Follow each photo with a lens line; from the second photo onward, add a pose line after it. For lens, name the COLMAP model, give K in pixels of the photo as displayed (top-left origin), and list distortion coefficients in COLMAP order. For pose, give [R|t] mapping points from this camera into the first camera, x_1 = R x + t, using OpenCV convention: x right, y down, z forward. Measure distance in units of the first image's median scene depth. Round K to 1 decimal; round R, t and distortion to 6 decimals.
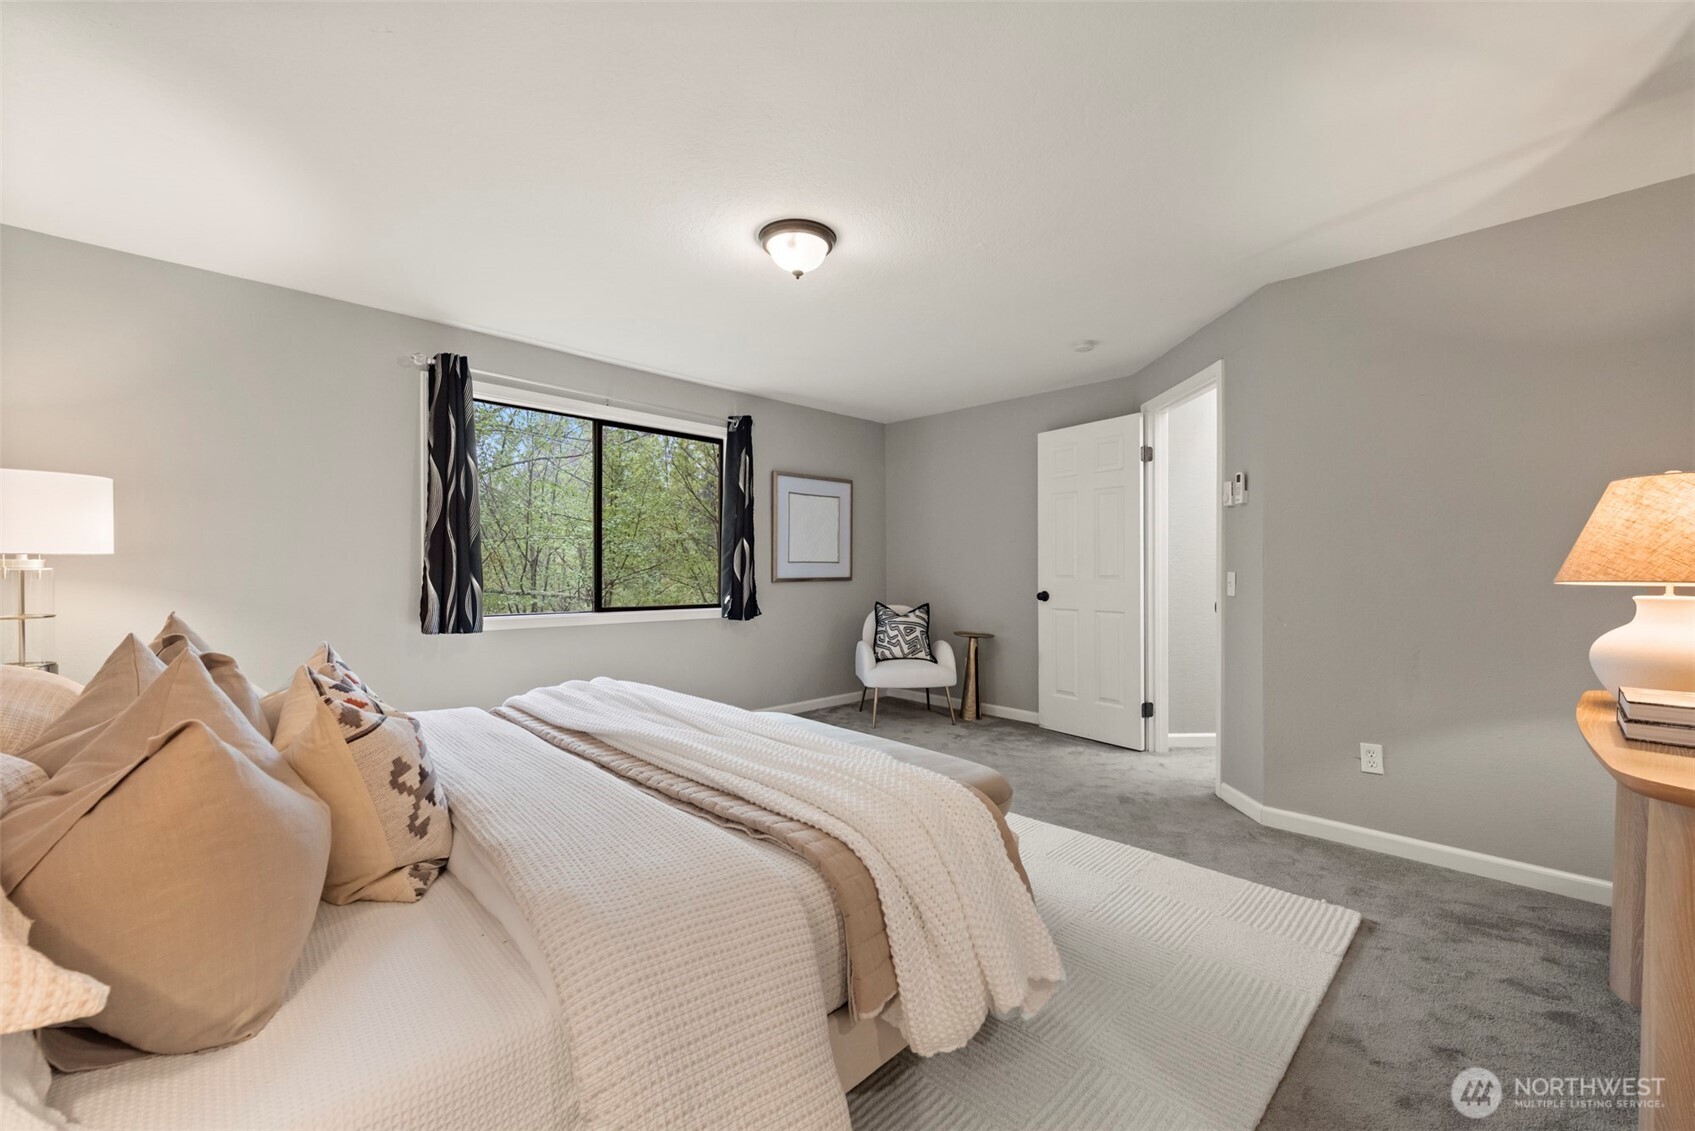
lens RADIAL K [[705.8, 0, 860.5], [0, 705.8, 570.1], [0, 0, 1]] dist [0.006238, -0.001161]
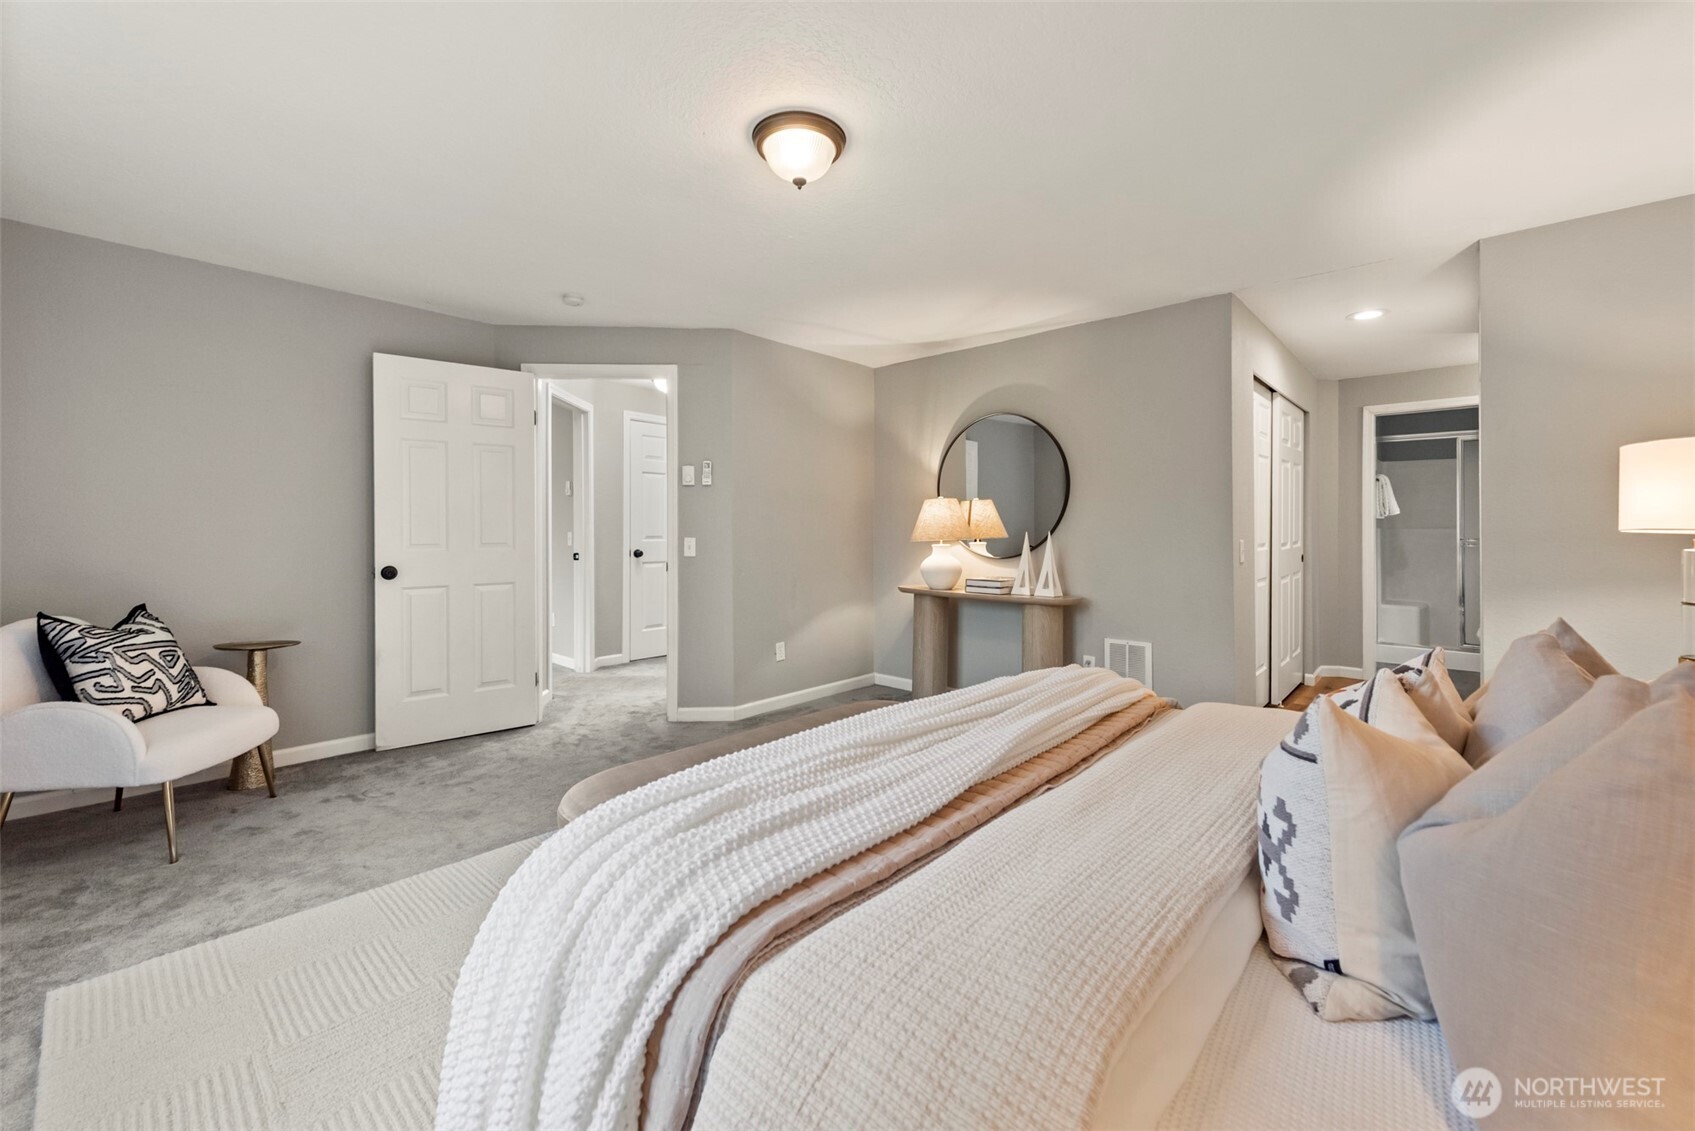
lens RADIAL K [[677.4, 0, 854.9], [0, 677.4, 524.0], [0, 0, 1]] dist [0.005030, -0.000911]
pose [[-0.068709, 0.008022, 0.997604, -0.573270], [0.005403, 0.999956, -0.007669, -0.007671], [-0.997622, 0.004863, -0.068749, 0.646422]]
